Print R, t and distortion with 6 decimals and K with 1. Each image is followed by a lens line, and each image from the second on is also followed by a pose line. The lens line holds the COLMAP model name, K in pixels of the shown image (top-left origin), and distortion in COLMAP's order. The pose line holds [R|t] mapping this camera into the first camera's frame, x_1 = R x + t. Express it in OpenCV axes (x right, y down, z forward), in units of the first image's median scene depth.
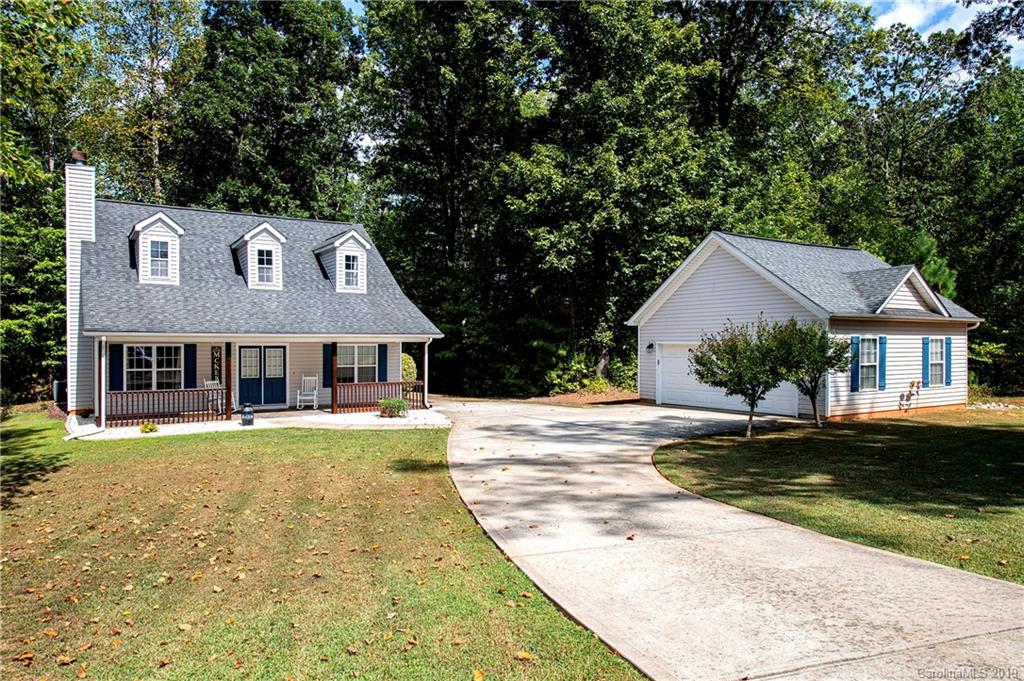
lens RADIAL K [[700.1, 0, 516.2], [0, 700.1, 344.7], [0, 0, 1]] dist [0.009817, -0.004151]
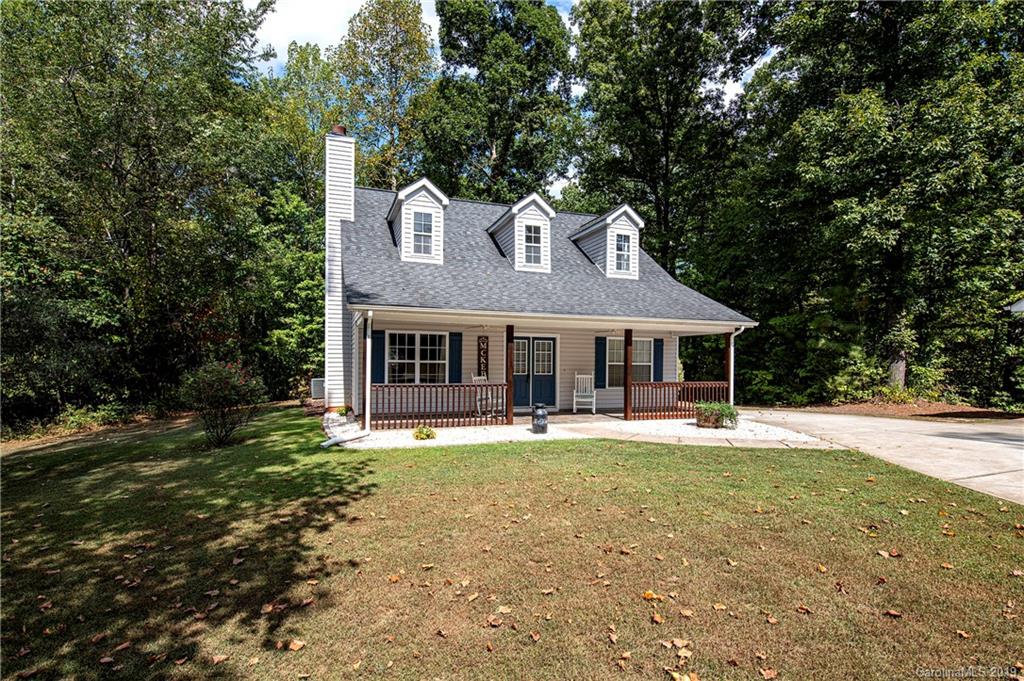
lens RADIAL K [[517.9, 0, 510.9], [0, 517.9, 366.9], [0, 0, 1]] dist [0.000054, -0.000296]
pose [[0.976690, 0.010223, -0.214413, -0.255526], [-0.010052, 0.999948, 0.001891, 0.037497], [0.214421, 0.000309, 0.976741, 0.388812]]
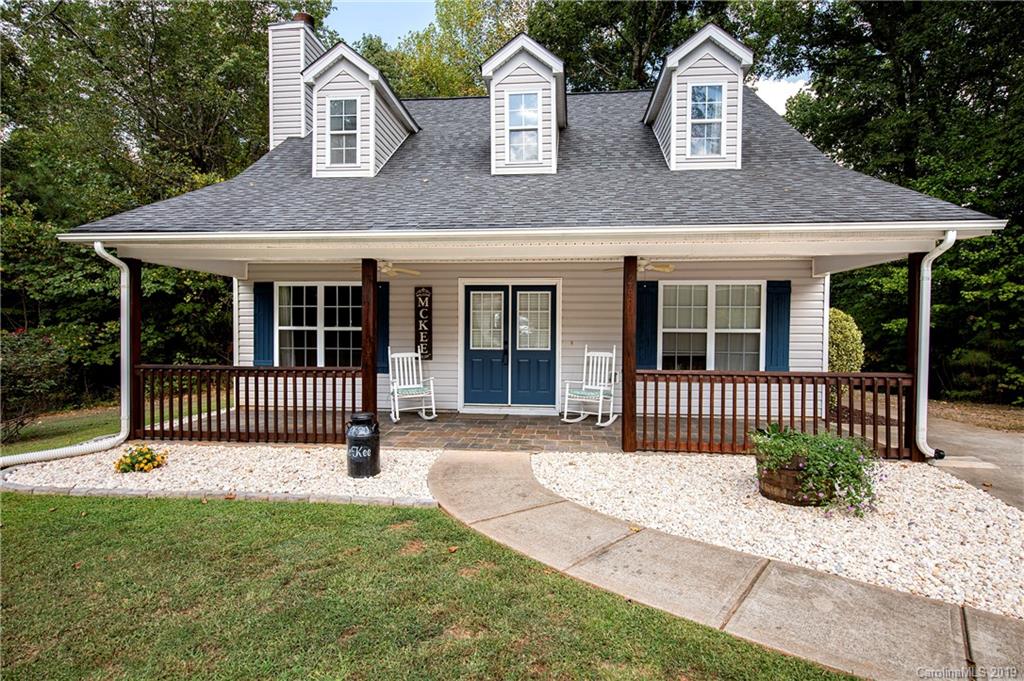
lens RADIAL K [[535.7, 0, 510.5], [0, 535.7, 344.2], [0, 0, 1]] dist [0.002177, -0.000627]
pose [[0.788330, 0.020558, -0.614909, -0.131708], [-0.007979, 0.999699, 0.023194, 0.034806], [0.615201, -0.013378, 0.788257, 0.715731]]
